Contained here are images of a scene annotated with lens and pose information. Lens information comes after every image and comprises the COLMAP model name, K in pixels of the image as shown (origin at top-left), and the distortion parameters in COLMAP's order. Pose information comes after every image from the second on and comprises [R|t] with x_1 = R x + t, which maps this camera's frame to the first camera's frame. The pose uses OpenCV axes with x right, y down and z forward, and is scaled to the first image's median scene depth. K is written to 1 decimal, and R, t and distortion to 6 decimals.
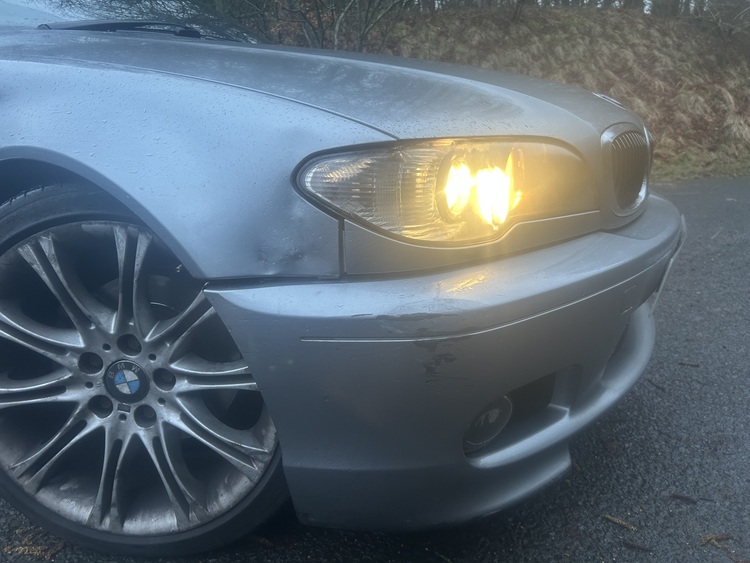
lens RADIAL K [[576.6, 0, 376.0], [0, 576.6, 276.2], [0, 0, 1]] dist [0.052733, -0.051745]
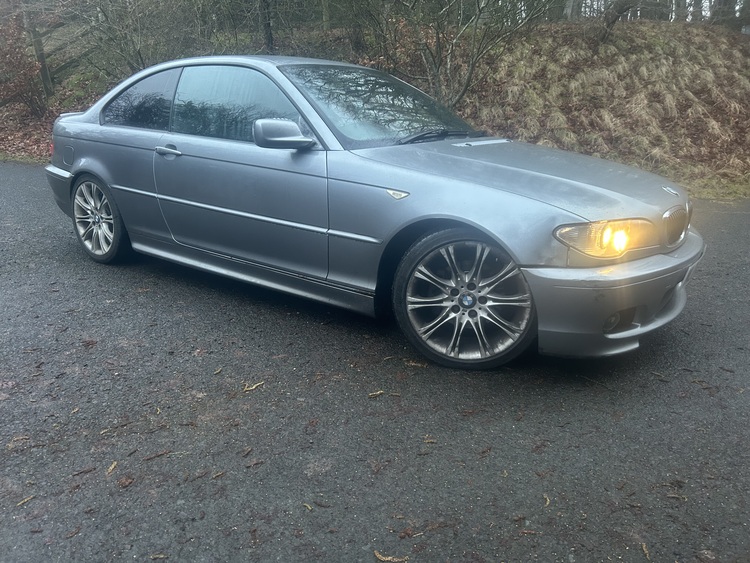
lens RADIAL K [[576.6, 0, 369.8], [0, 576.6, 289.3], [0, 0, 1]] dist [0.052733, -0.051745]
pose [[0.992799, 0.065562, -0.100257, -0.584846], [-0.060778, 0.996896, 0.050052, 0.022683], [0.103227, -0.043598, 0.993702, -1.607311]]
